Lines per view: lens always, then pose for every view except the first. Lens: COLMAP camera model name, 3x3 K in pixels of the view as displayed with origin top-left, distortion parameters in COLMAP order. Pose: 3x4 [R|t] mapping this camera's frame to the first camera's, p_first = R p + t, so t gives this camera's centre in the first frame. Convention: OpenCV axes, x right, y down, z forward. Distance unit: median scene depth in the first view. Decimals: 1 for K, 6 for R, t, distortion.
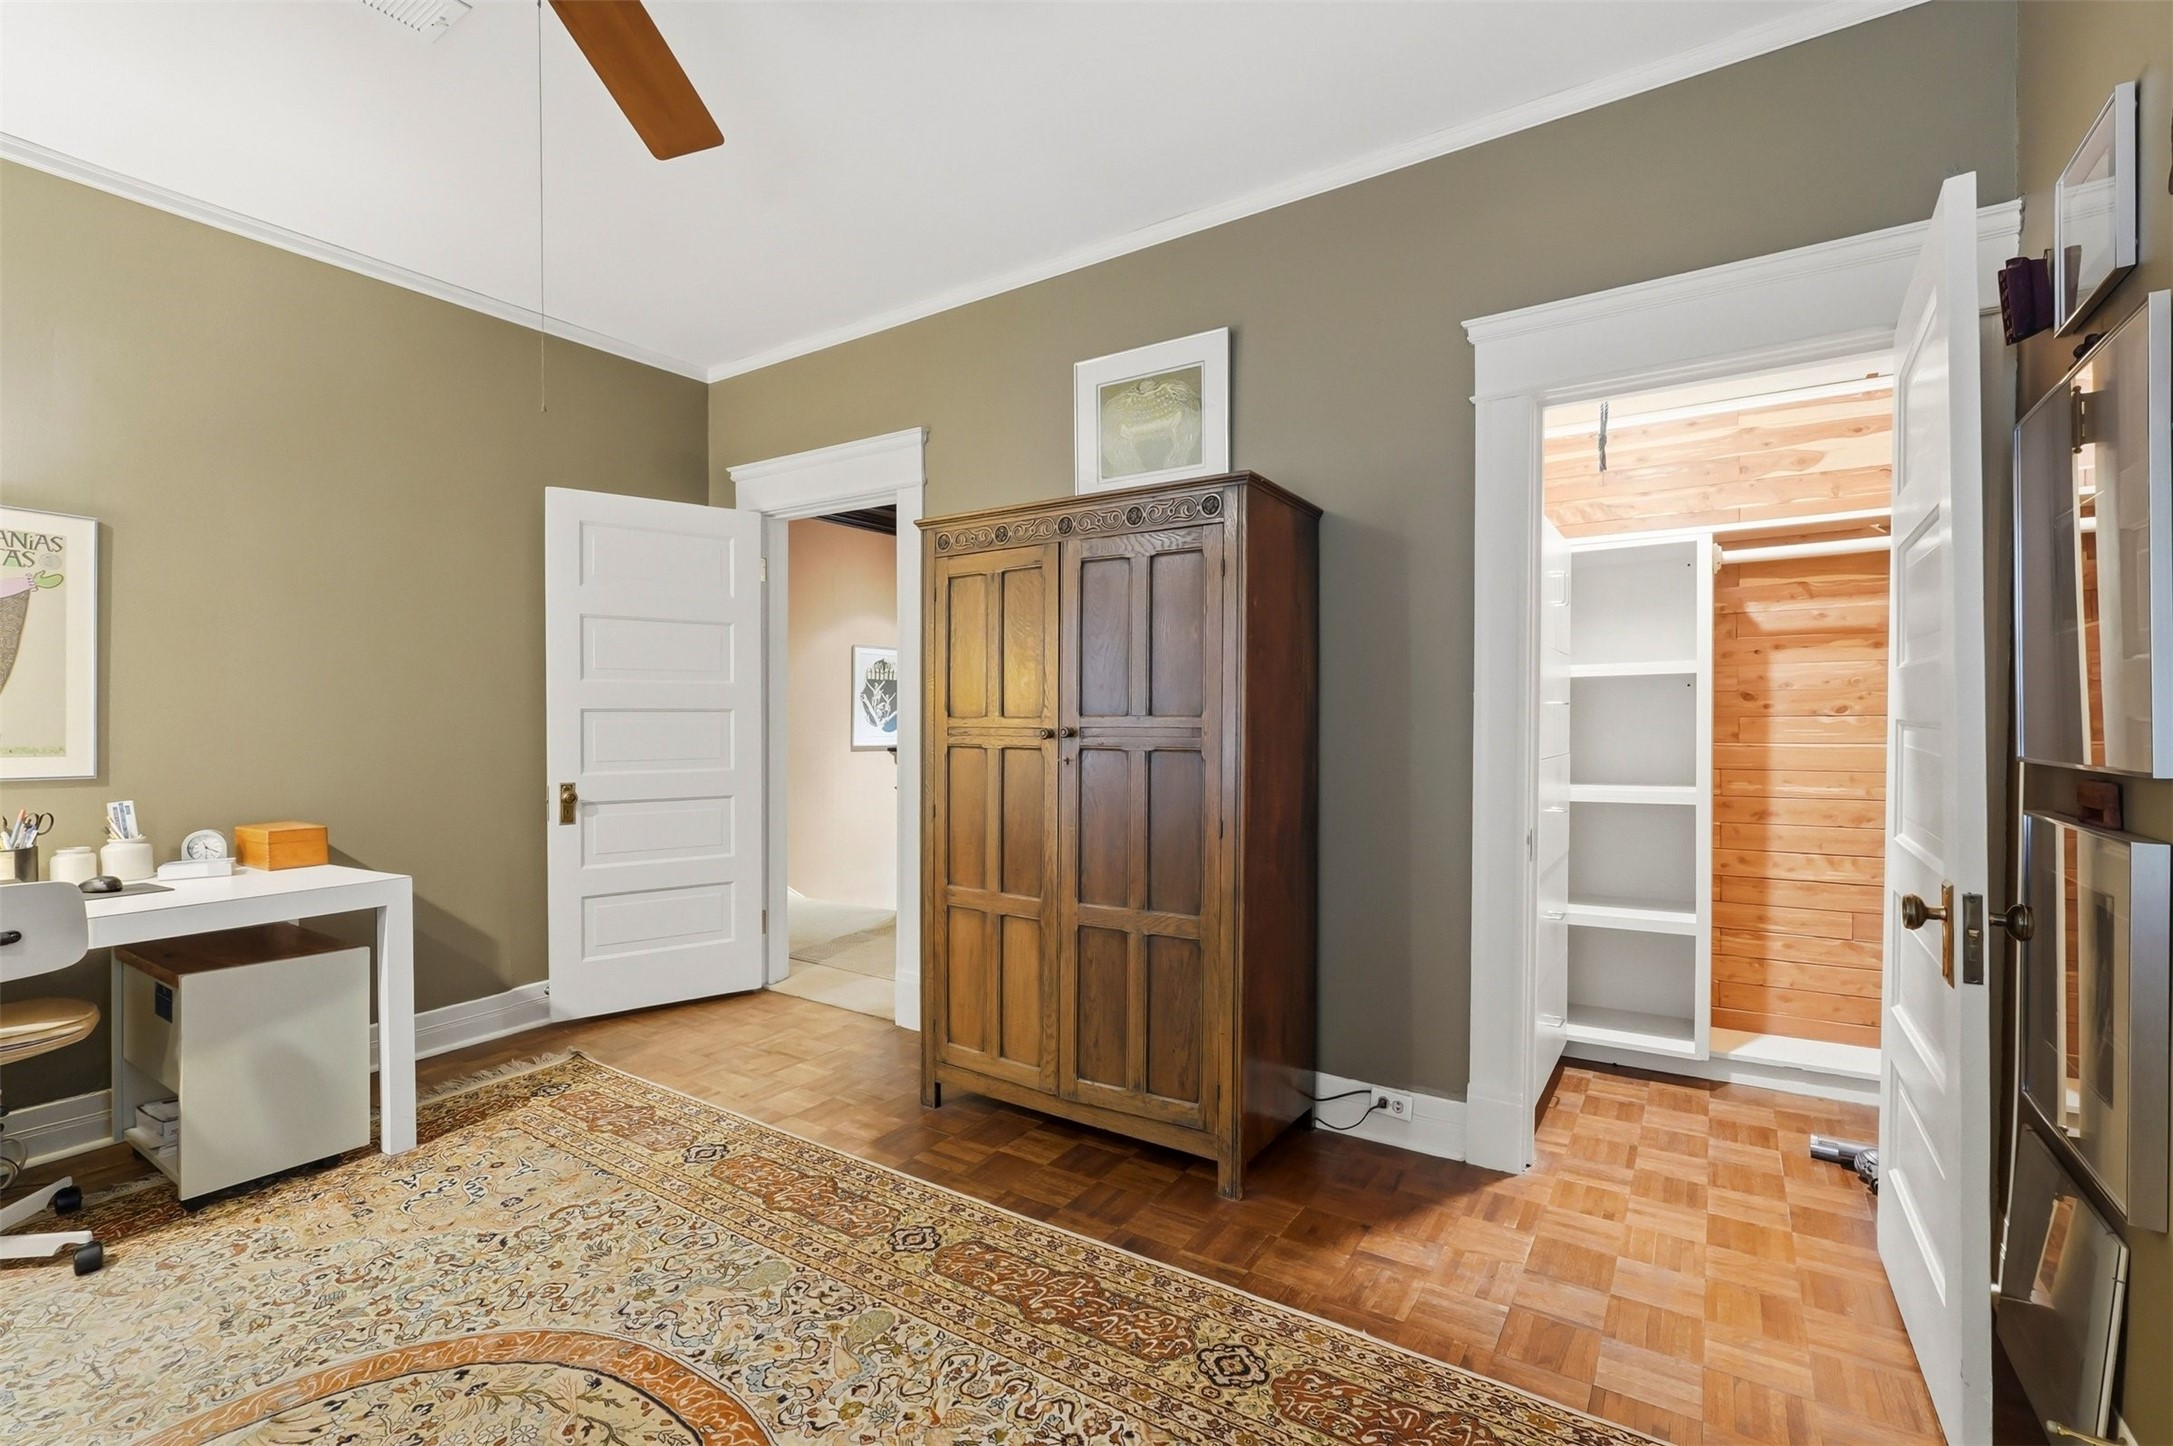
lens RADIAL K [[974.6, 0, 1086.5], [0, 974.6, 723.0], [0, 0, 1]] dist [-0.004802, -0.000380]
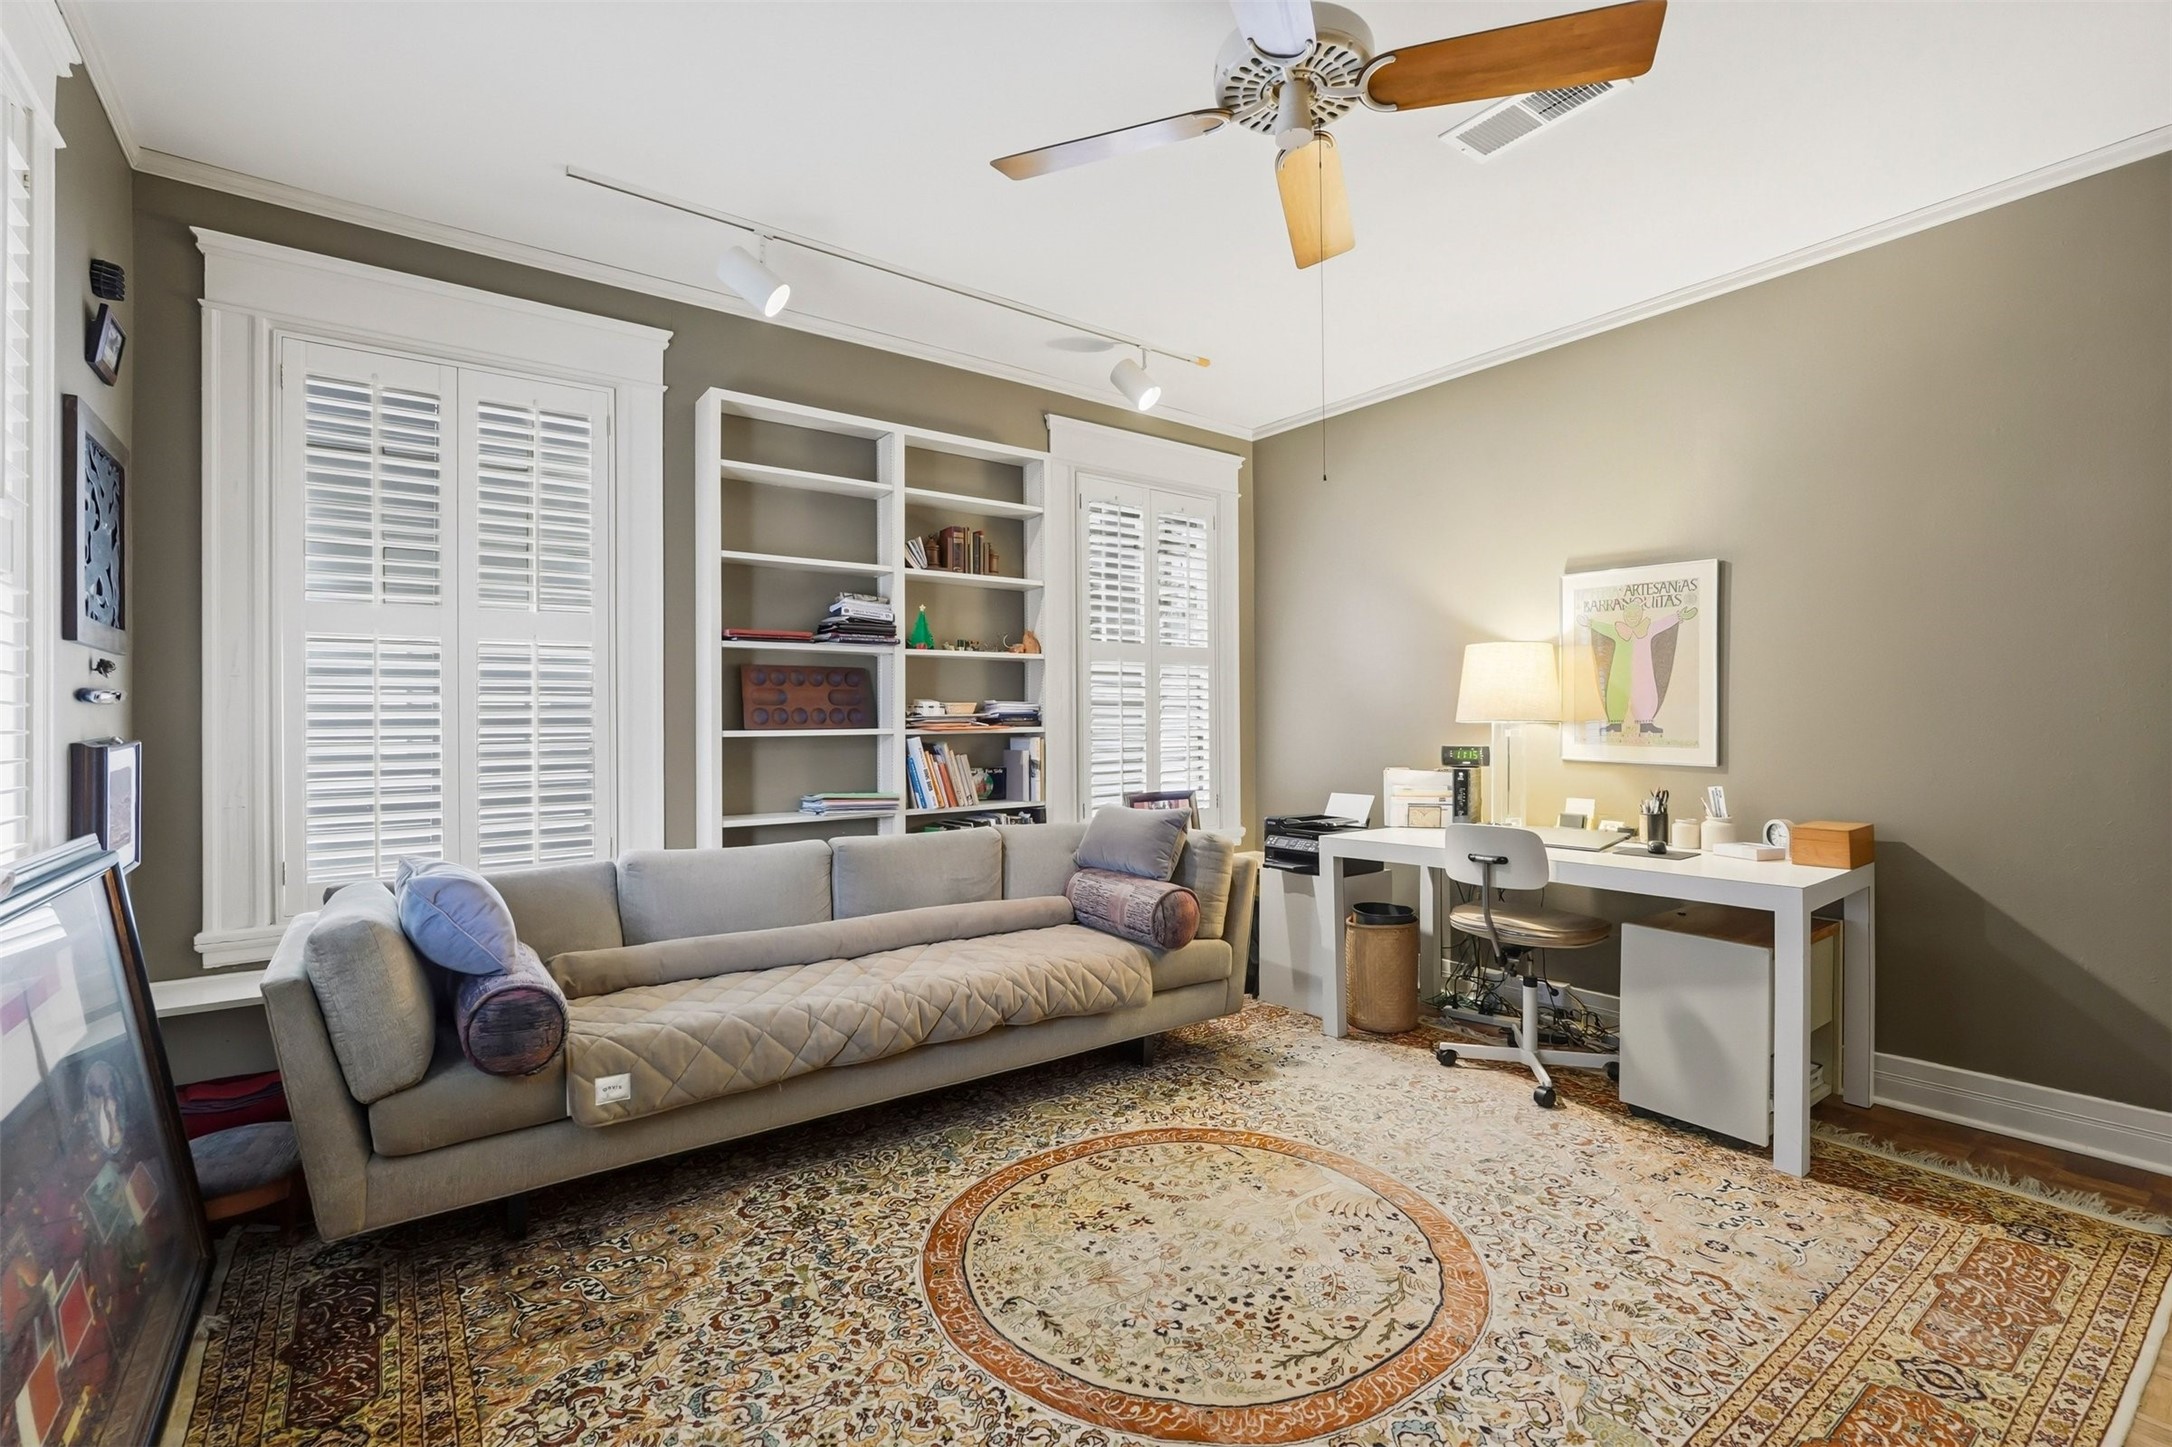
lens RADIAL K [[959.5, 0, 1086.0], [0, 959.5, 723.5], [0, 0, 1]] dist [0.000327, 0.000266]
pose [[-0.351429, 0.007062, -0.936188, 1.075947], [-0.002818, 0.999959, 0.008601, -0.018818], [0.936210, 0.005661, -0.351395, 1.745729]]
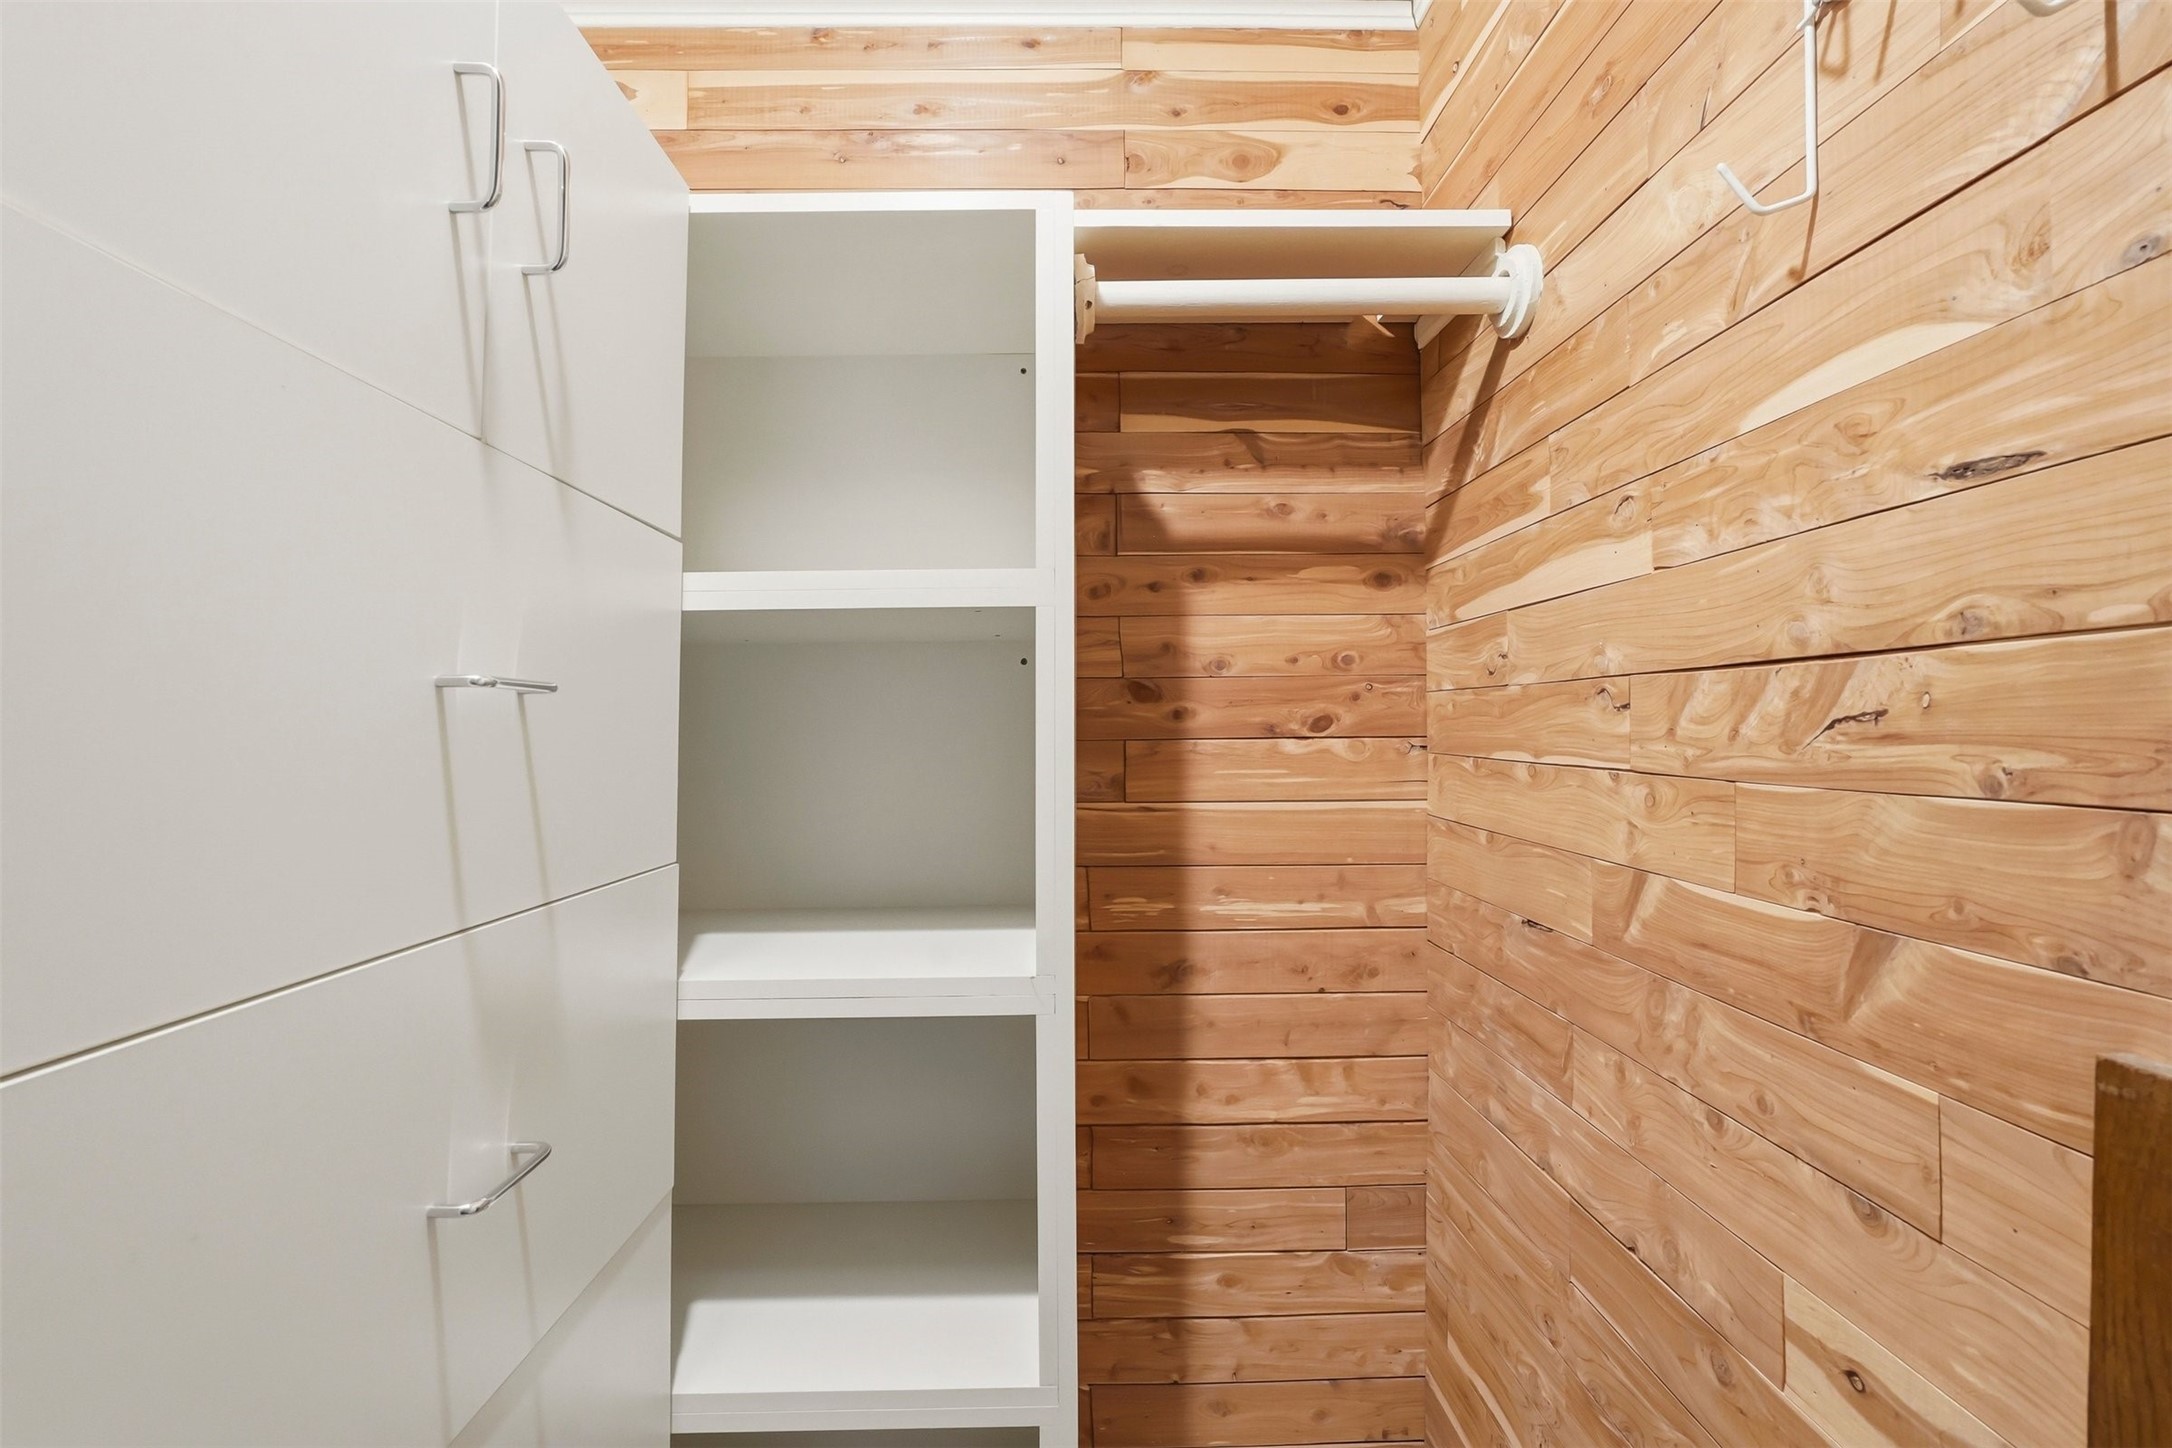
lens RADIAL K [[974.1, 0, 1086.0], [0, 974.1, 724.0], [0, 0, 1]] dist [-0.004802, -0.000380]
pose [[0.825034, 0.004522, 0.565065, 0.416933], [0.004815, 0.999875, -0.015032, -0.006785], [-0.565063, 0.015123, 0.824909, 0.659952]]
